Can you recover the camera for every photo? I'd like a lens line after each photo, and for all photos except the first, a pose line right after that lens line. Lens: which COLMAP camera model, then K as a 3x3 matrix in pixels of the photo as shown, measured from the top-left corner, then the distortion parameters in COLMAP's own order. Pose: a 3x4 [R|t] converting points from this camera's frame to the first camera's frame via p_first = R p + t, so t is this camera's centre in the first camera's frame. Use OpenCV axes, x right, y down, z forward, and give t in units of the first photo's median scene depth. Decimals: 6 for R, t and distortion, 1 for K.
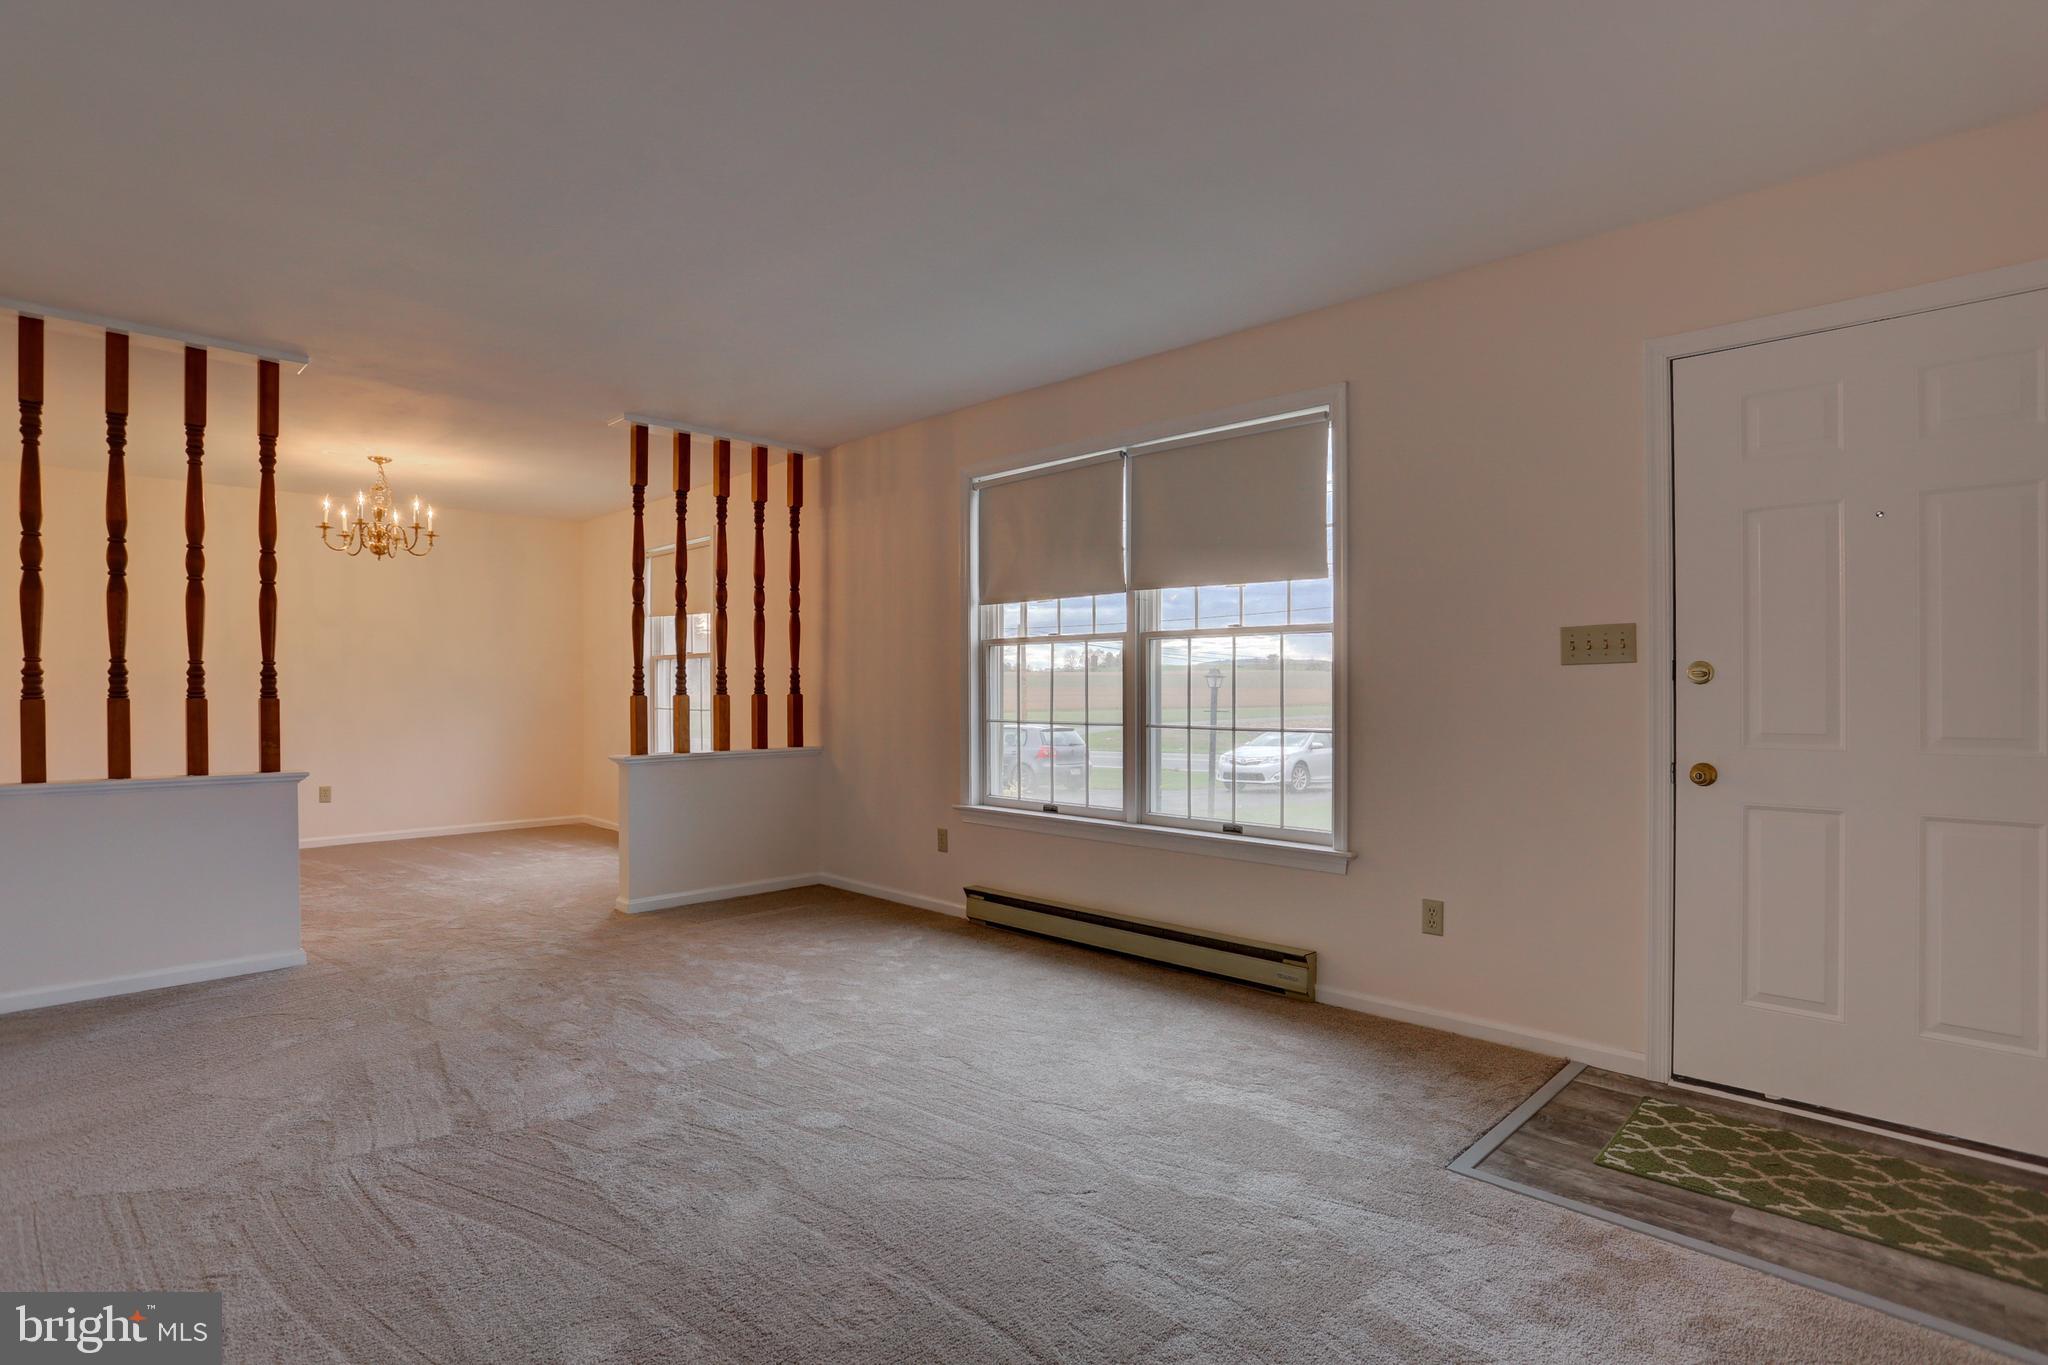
lens RADIAL K [[1021.0, 0, 1024.0], [0, 1021.0, 682.5], [0, 0, 1]] dist [-0.000654, -0.000400]
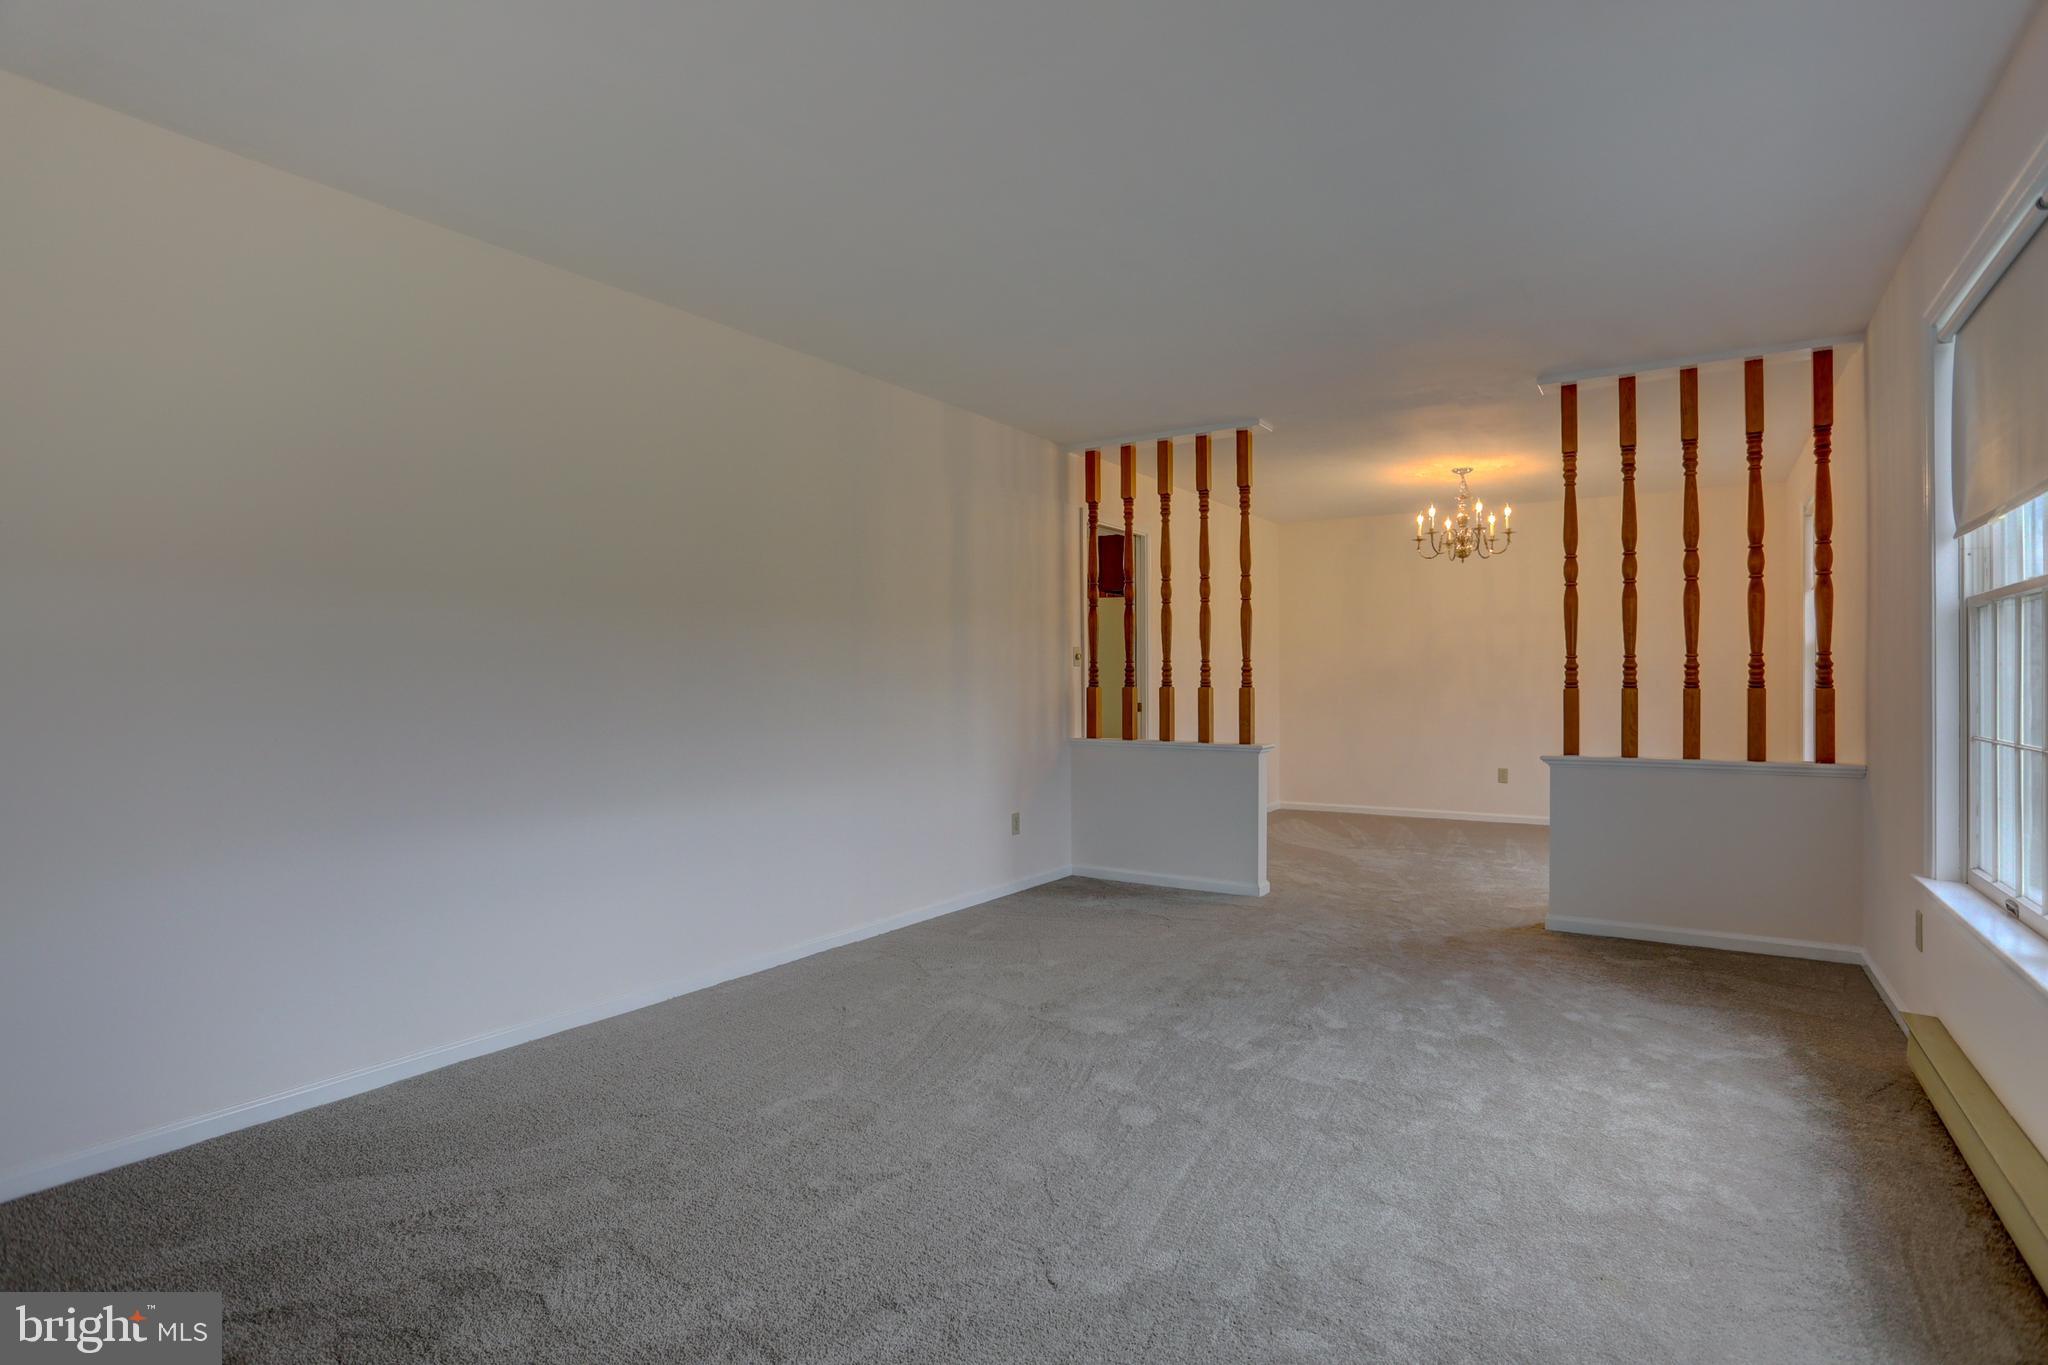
lens RADIAL K [[1030.5, 0, 1024.0], [0, 1030.5, 682.5], [0, 0, 1]] dist [-0.079247, 0.032298]
pose [[0.207946, 0.003610, -0.978134, 0.442217], [0.004768, 0.999978, 0.004704, 0.001289], [0.978129, -0.005641, 0.207924, 0.408827]]
